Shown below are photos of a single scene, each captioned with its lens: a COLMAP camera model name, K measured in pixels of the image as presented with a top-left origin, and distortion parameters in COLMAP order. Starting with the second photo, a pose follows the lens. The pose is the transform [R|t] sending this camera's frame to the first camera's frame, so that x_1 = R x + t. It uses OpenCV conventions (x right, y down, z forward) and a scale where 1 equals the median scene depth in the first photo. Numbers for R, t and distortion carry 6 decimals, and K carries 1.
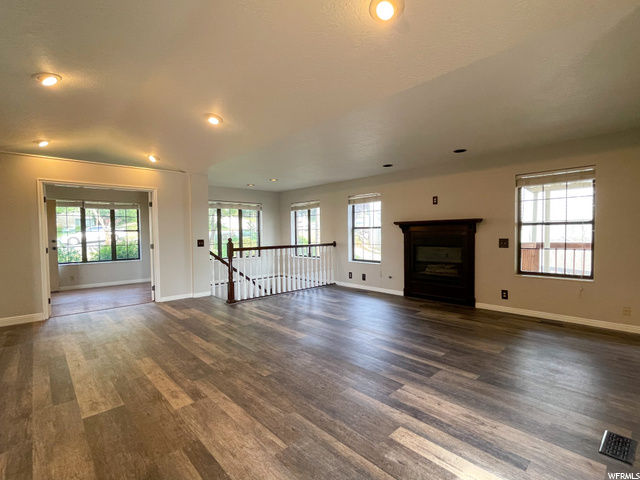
lens RADIAL K [[301.4, 0, 319.3], [0, 301.4, 243.3], [0, 0, 1]] dist [0.000480, -0.000046]
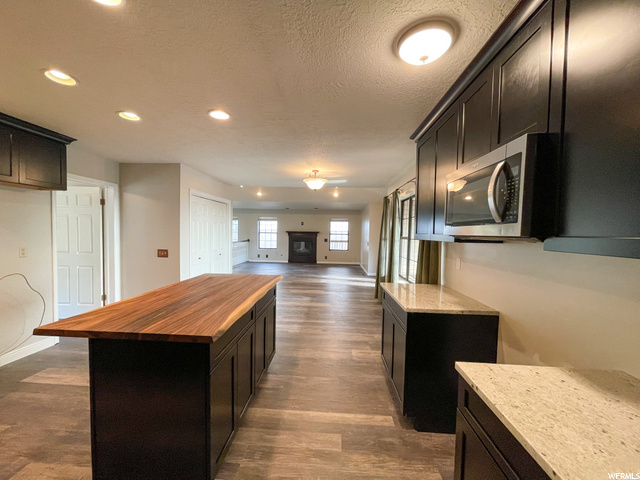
lens RADIAL K [[258.3, 0, 319.3], [0, 258.3, 241.8], [0, 0, 1]] dist [0.028681, 0.000039]
pose [[0.723630, -0.004334, 0.690175, -0.988101], [-0.004335, 0.999932, 0.010823, -0.011487], [-0.690175, -0.010824, 0.723562, -0.658061]]
